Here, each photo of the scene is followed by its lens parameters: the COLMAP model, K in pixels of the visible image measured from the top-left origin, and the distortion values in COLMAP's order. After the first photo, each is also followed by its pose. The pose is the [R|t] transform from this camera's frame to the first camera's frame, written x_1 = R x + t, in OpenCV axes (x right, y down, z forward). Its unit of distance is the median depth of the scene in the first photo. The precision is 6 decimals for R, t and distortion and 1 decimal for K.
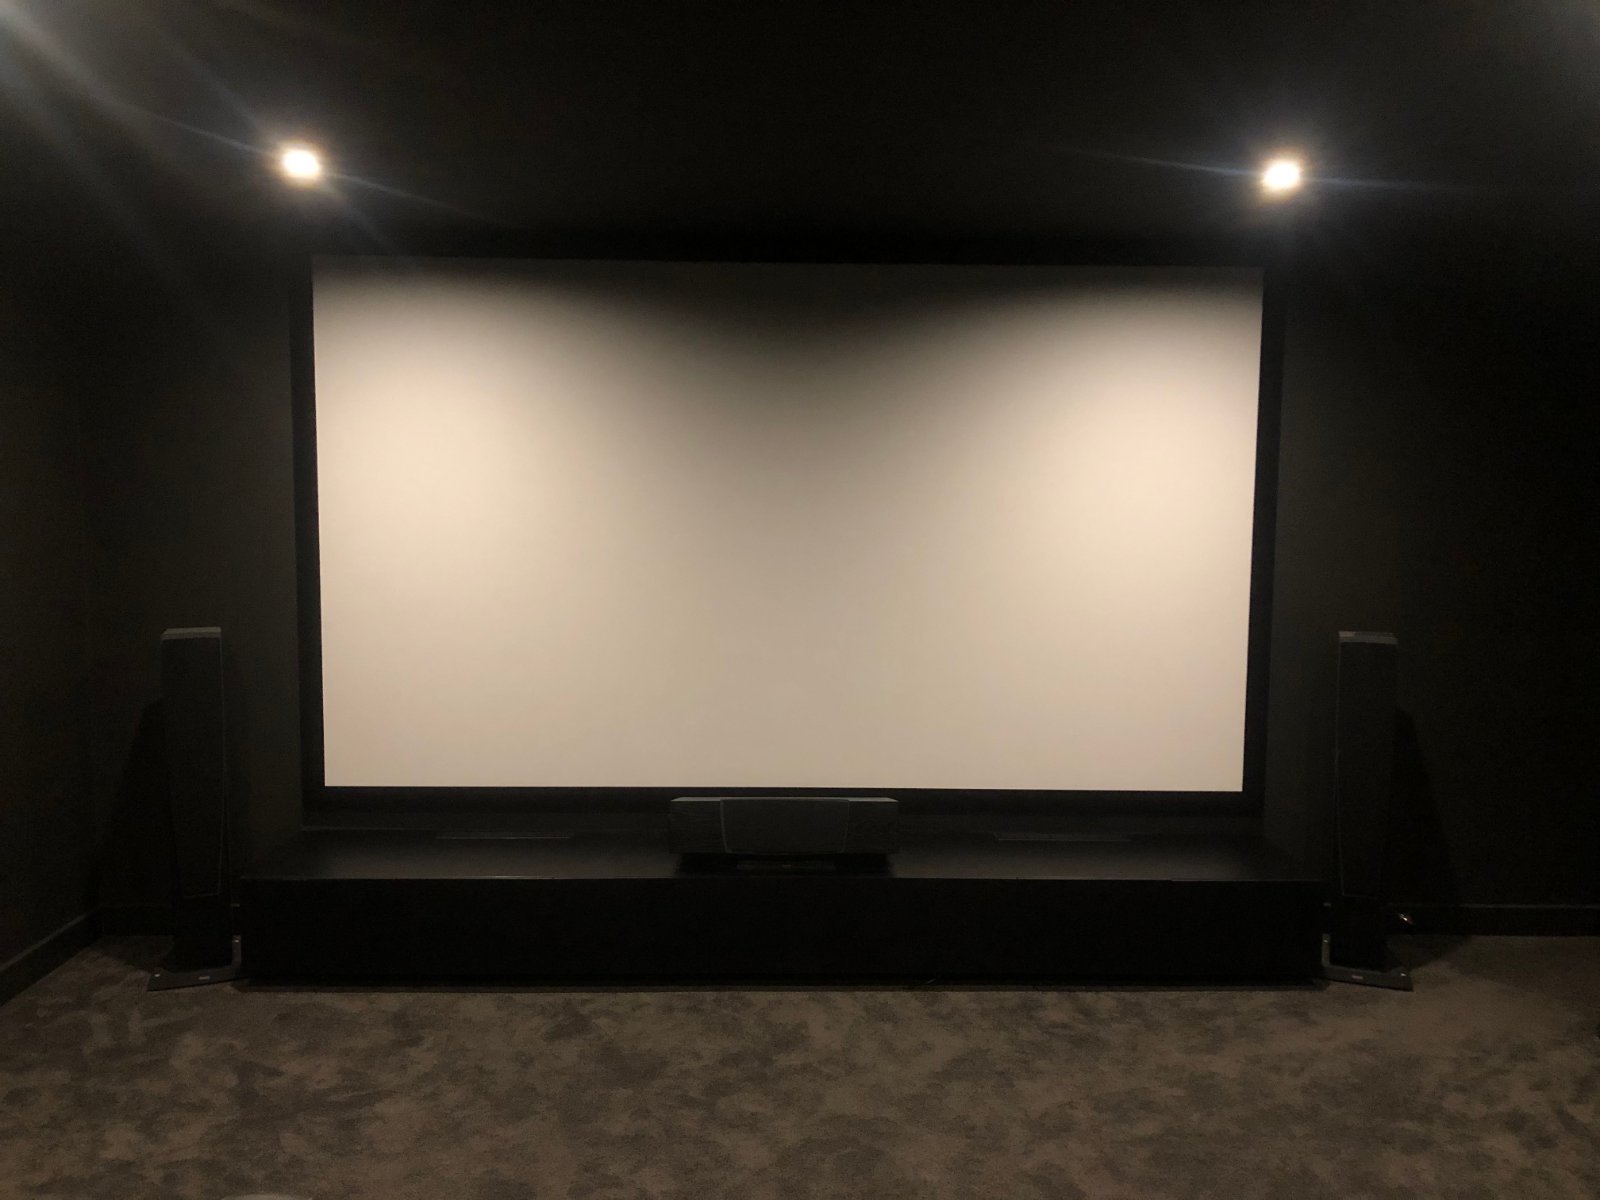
lens RADIAL K [[1300.3, 0, 804.2], [0, 1300.3, 587.5], [0, 0, 1]] dist [0.029514, -0.007875]
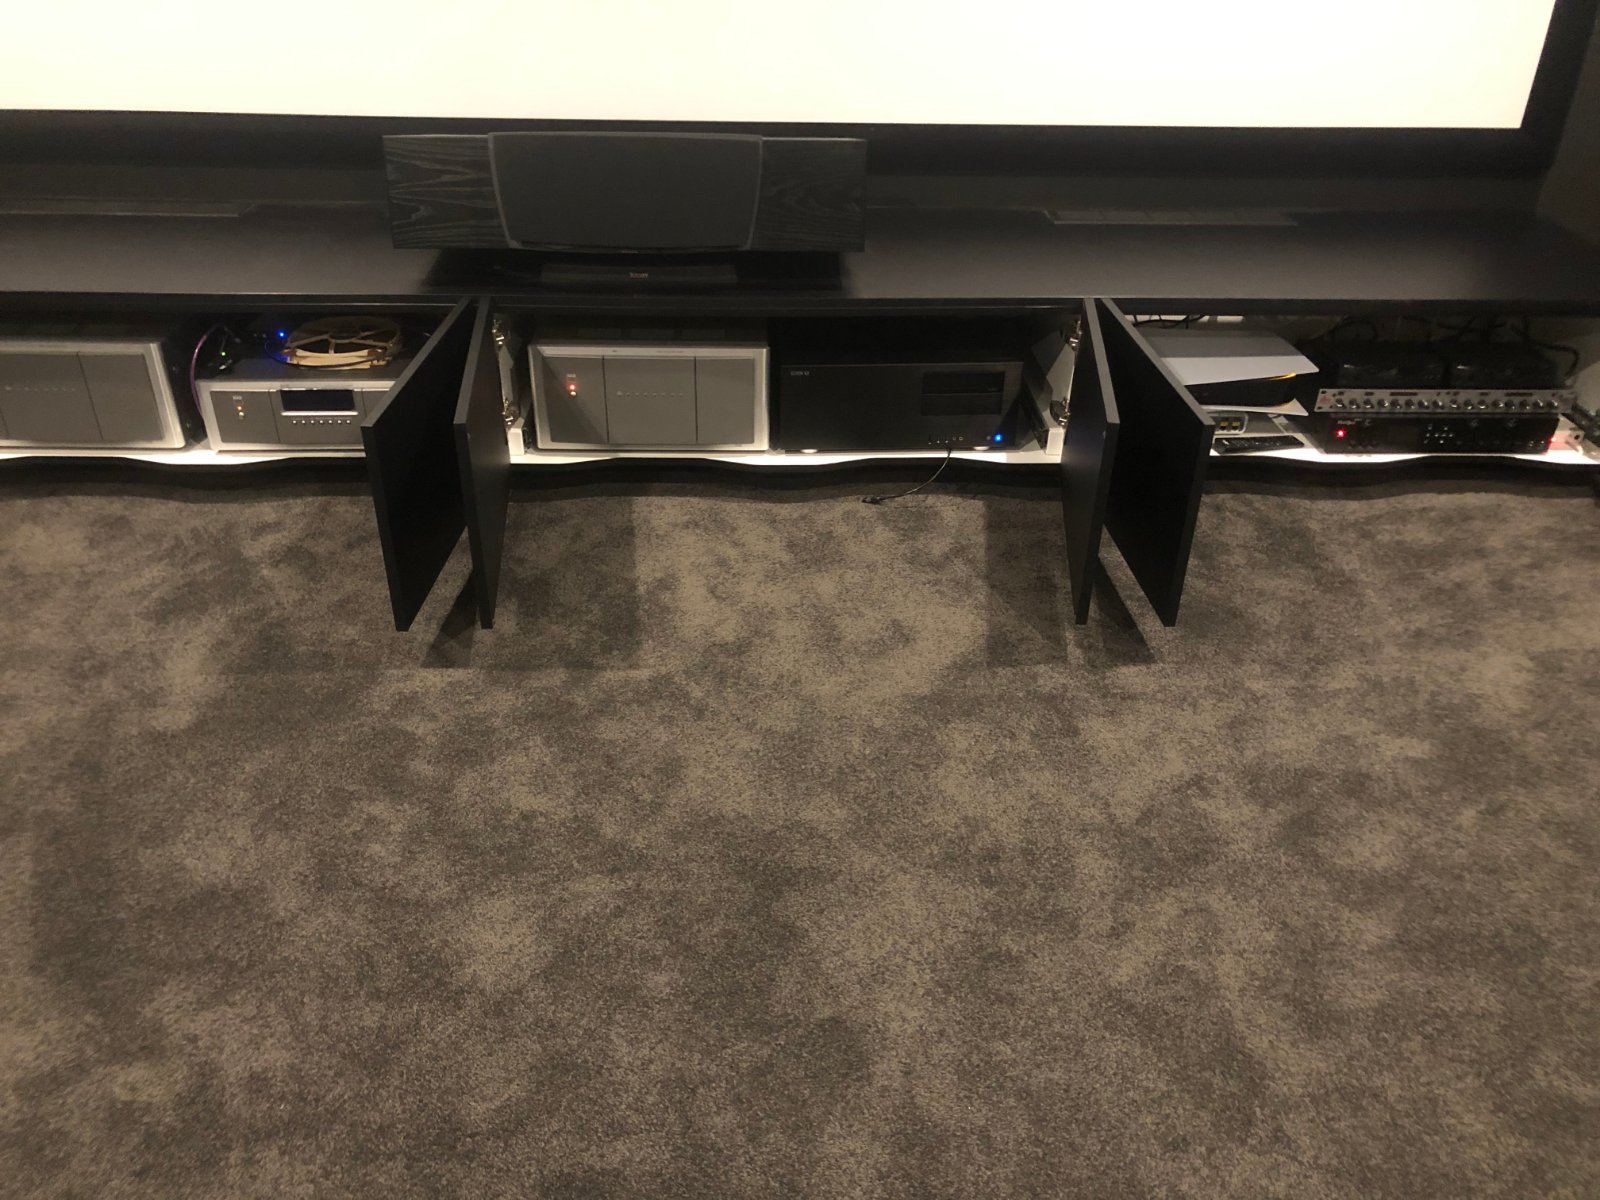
lens RADIAL K [[1300.3, 0, 782.5], [0, 1300.3, 596.5], [0, 0, 1]] dist [0.029514, -0.007875]
pose [[0.999990, 0.003435, 0.002918, 0.048265], [-0.004379, 0.893734, 0.448575, 0.116862], [-0.001067, -0.448583, 0.893740, 0.584443]]
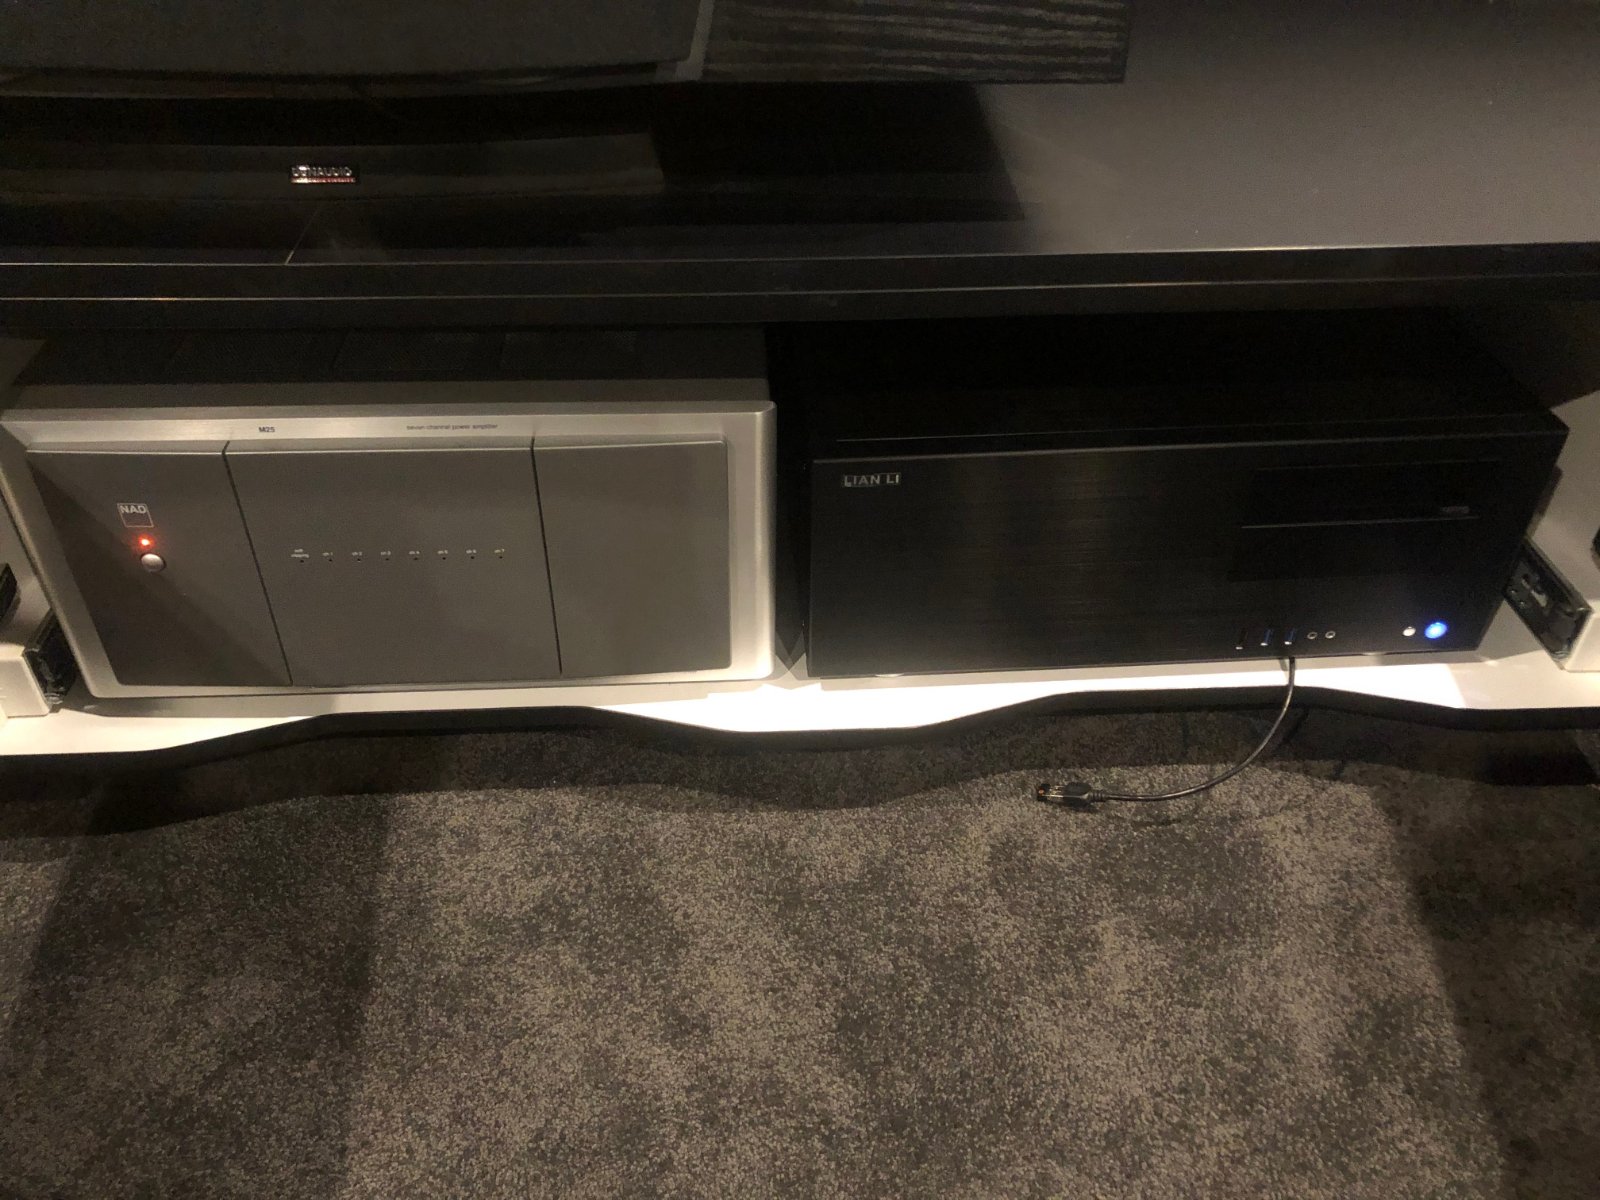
lens RADIAL K [[1300.3, 0, 781.1], [0, 1300.3, 551.6], [0, 0, 1]] dist [0.029514, -0.007875]
pose [[0.999831, -0.013715, 0.012252, 0.041906], [0.005401, 0.855822, 0.517242, 0.205983], [-0.017579, -0.517088, 0.855752, 1.005337]]
